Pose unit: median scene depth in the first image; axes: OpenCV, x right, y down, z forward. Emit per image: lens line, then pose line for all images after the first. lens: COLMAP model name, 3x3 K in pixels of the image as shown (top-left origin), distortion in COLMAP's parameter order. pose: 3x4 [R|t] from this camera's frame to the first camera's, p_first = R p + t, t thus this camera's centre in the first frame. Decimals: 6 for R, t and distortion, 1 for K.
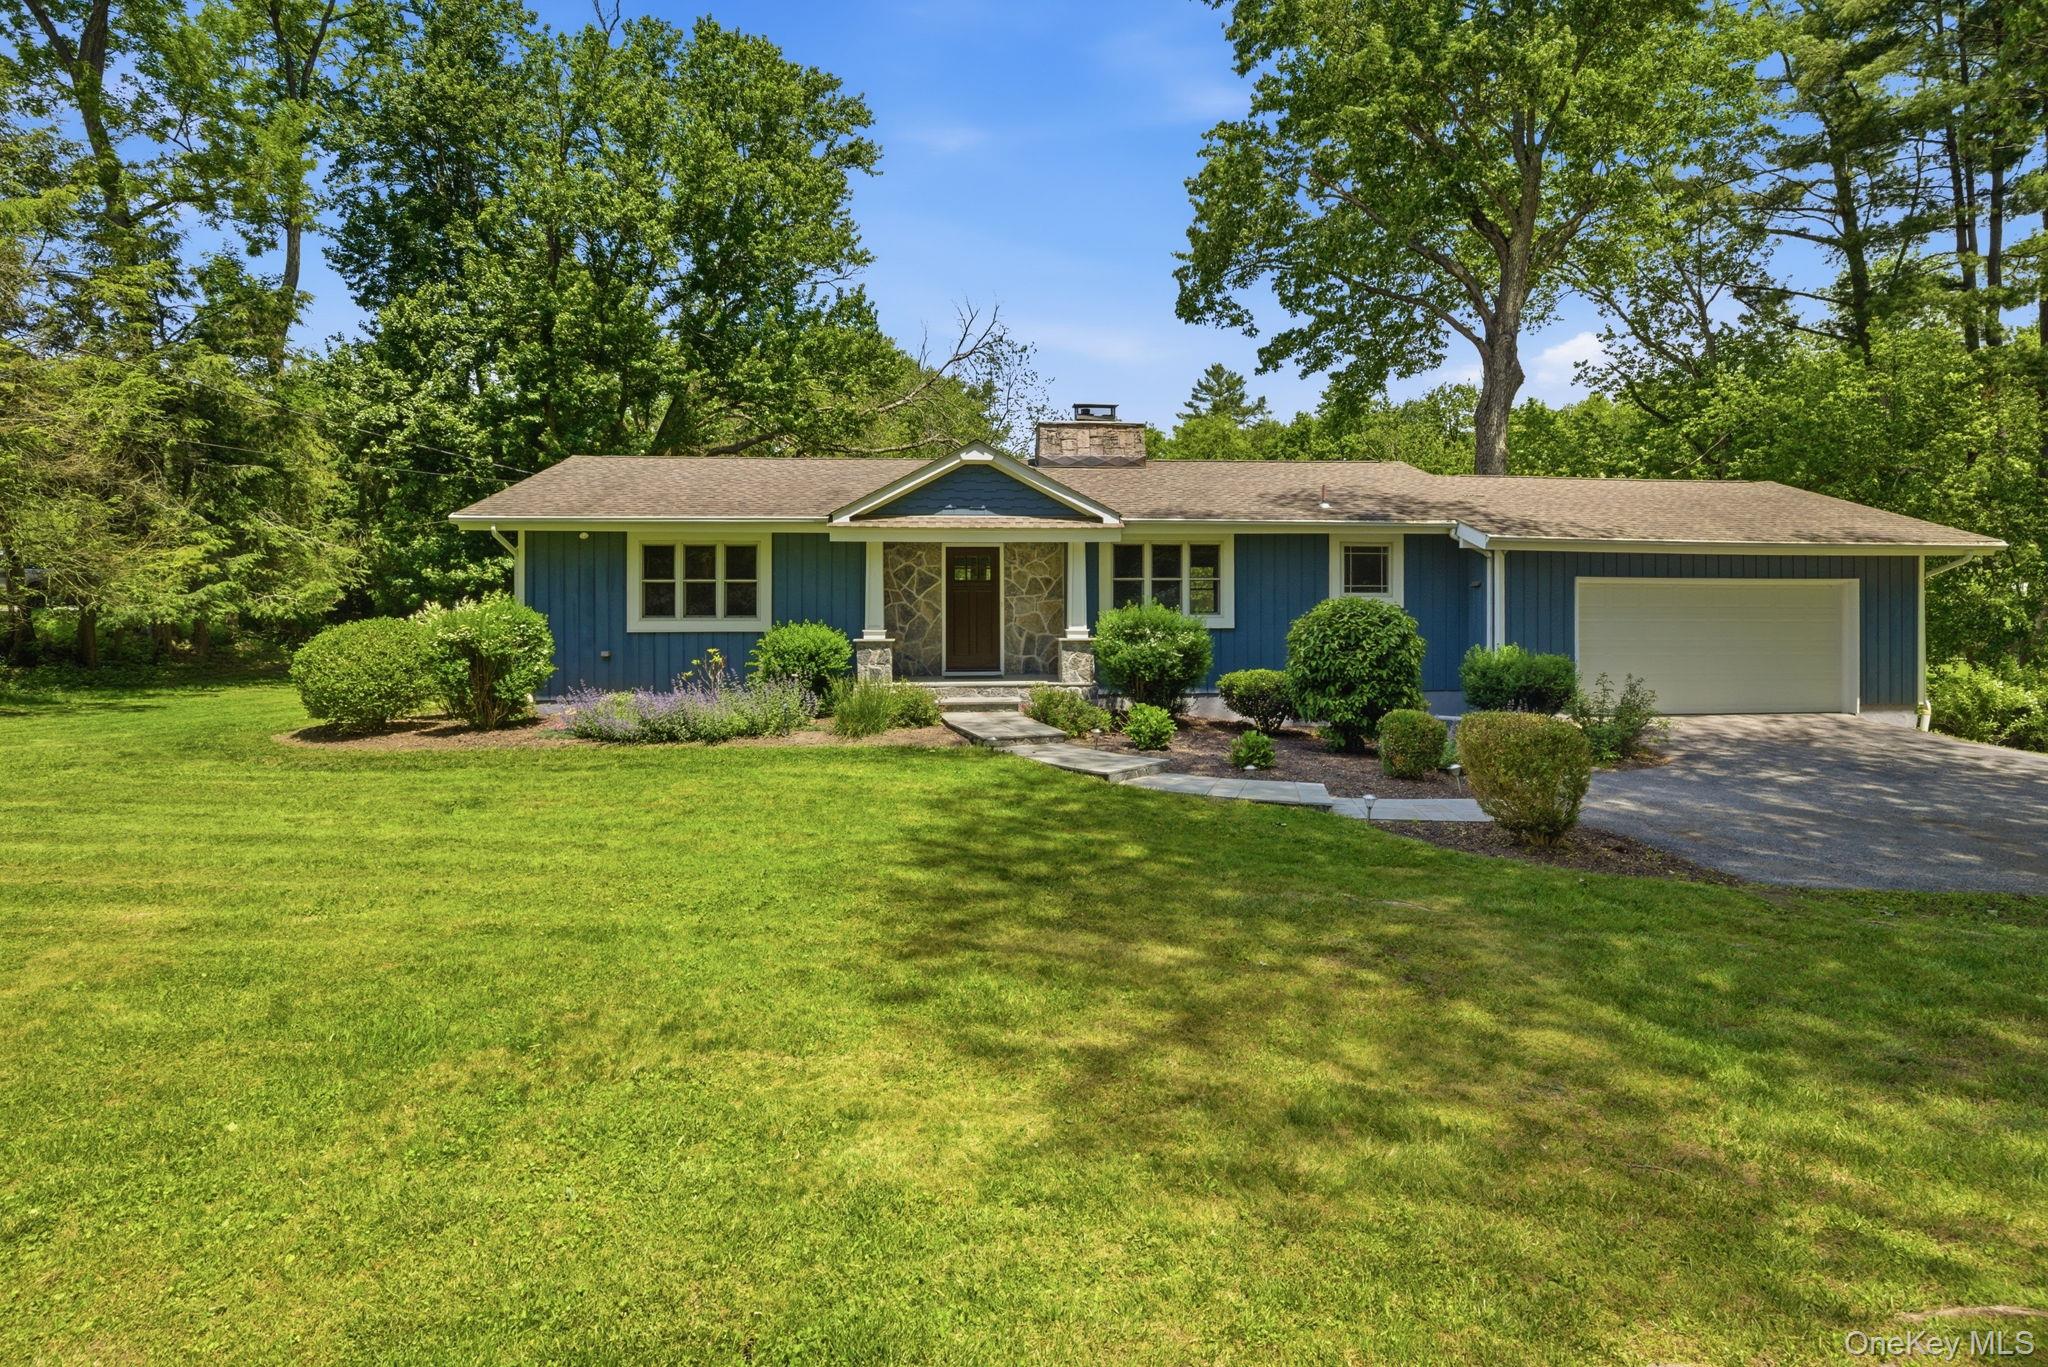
lens RADIAL K [[1050.1, 0, 1017.6], [0, 1050.1, 647.0], [0, 0, 1]] dist [-0.035190, -0.000387]
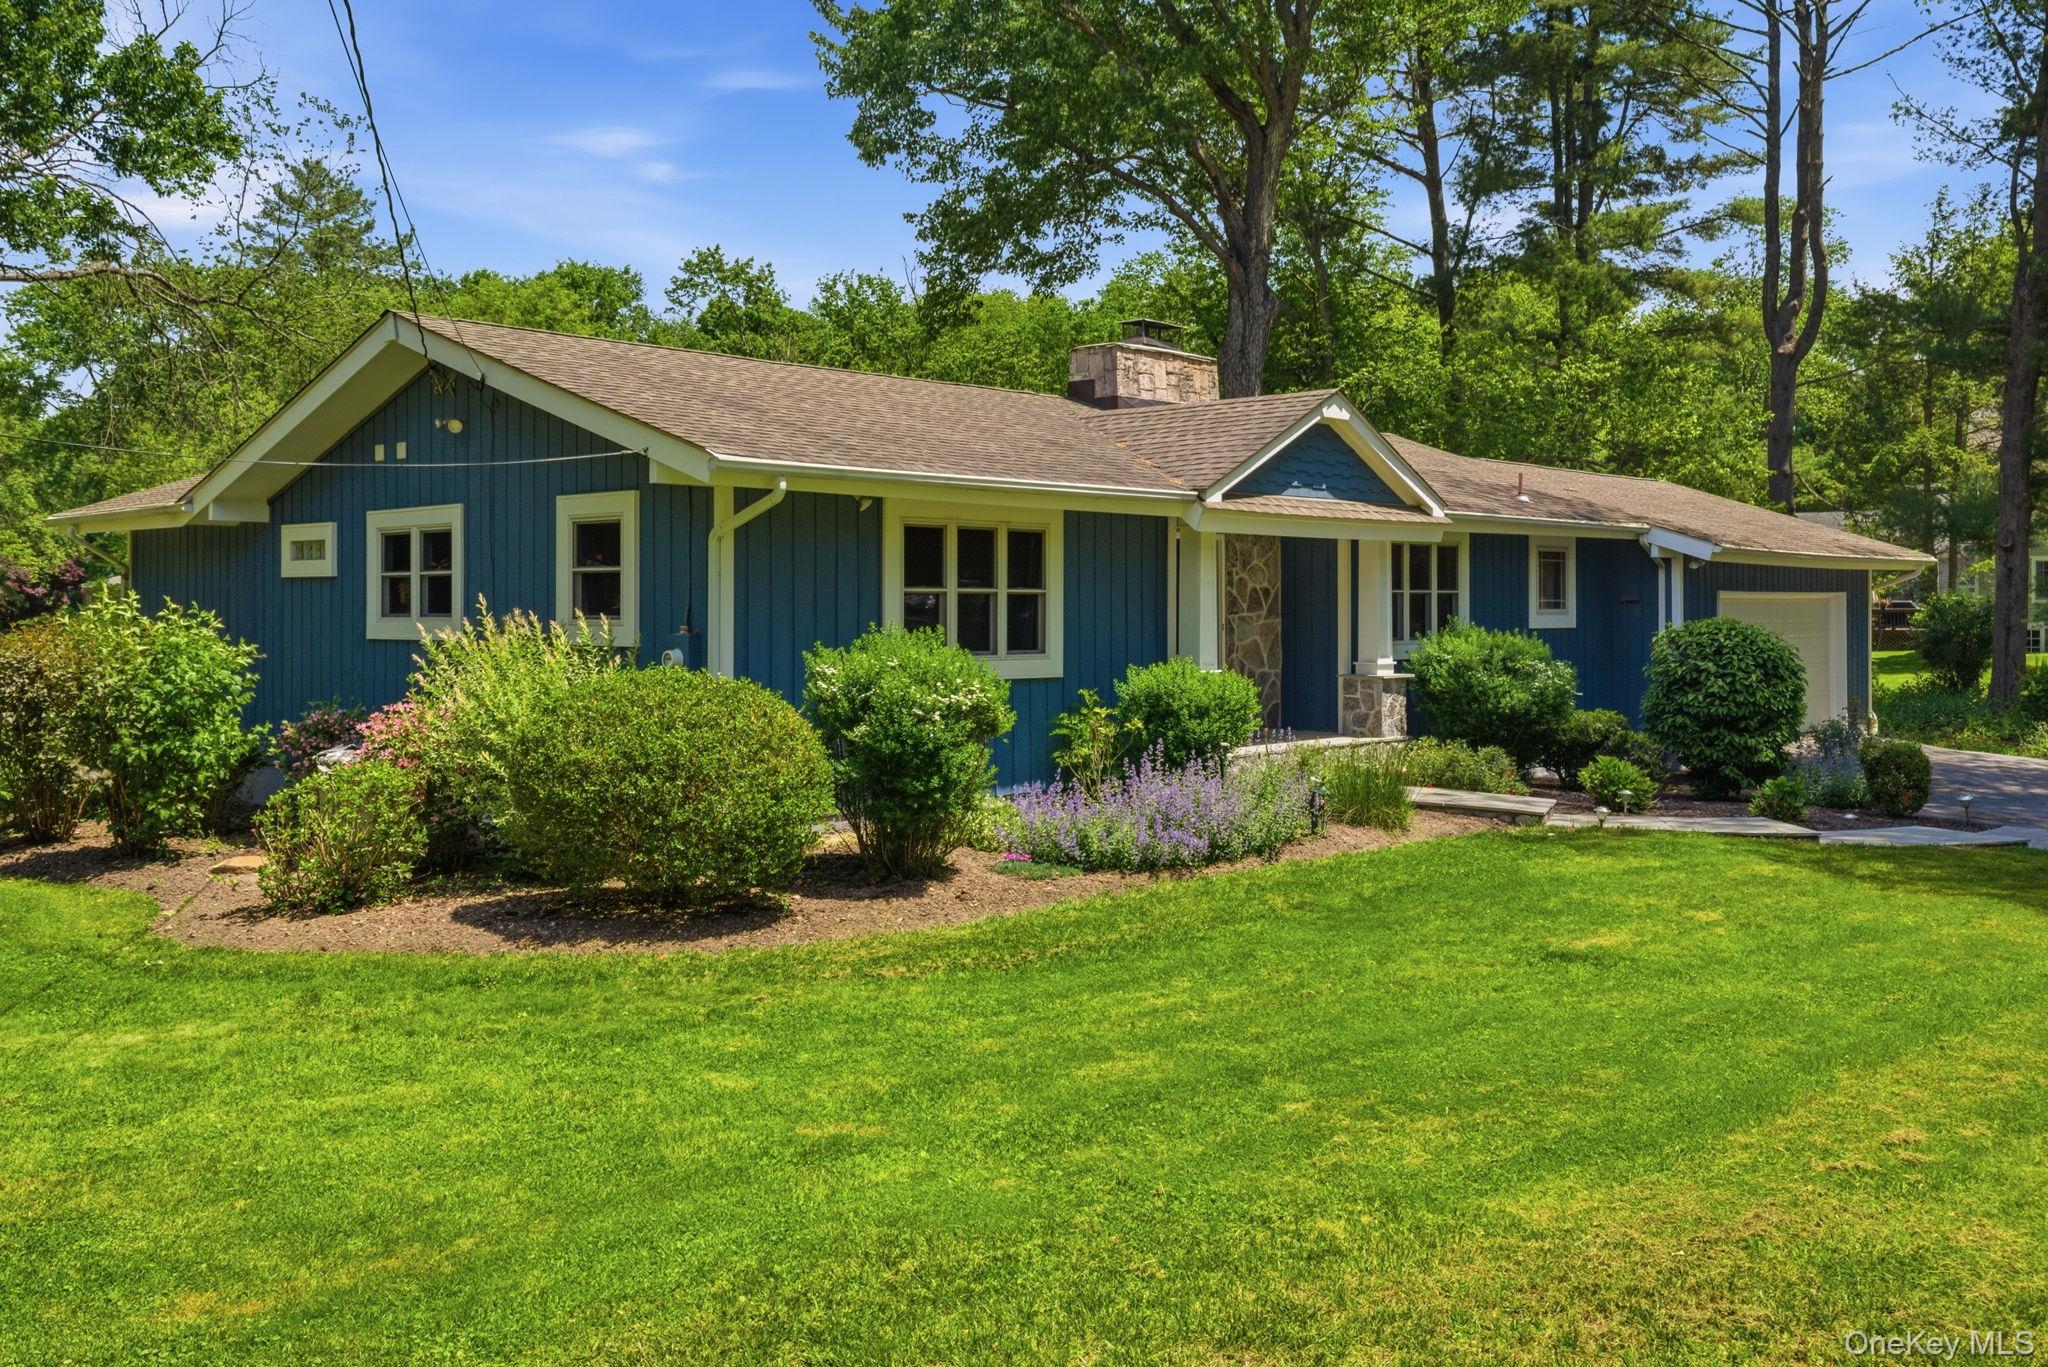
lens RADIAL K [[1778.6, 0, 1037.0], [0, 1778.6, 699.5], [0, 0, 1]] dist [0.020182, 0.003940]
pose [[0.746721, -0.033368, 0.664300, -0.925188], [0.020752, 0.999423, 0.026876, -0.029112], [-0.664814, -0.006283, 0.746983, 0.252114]]
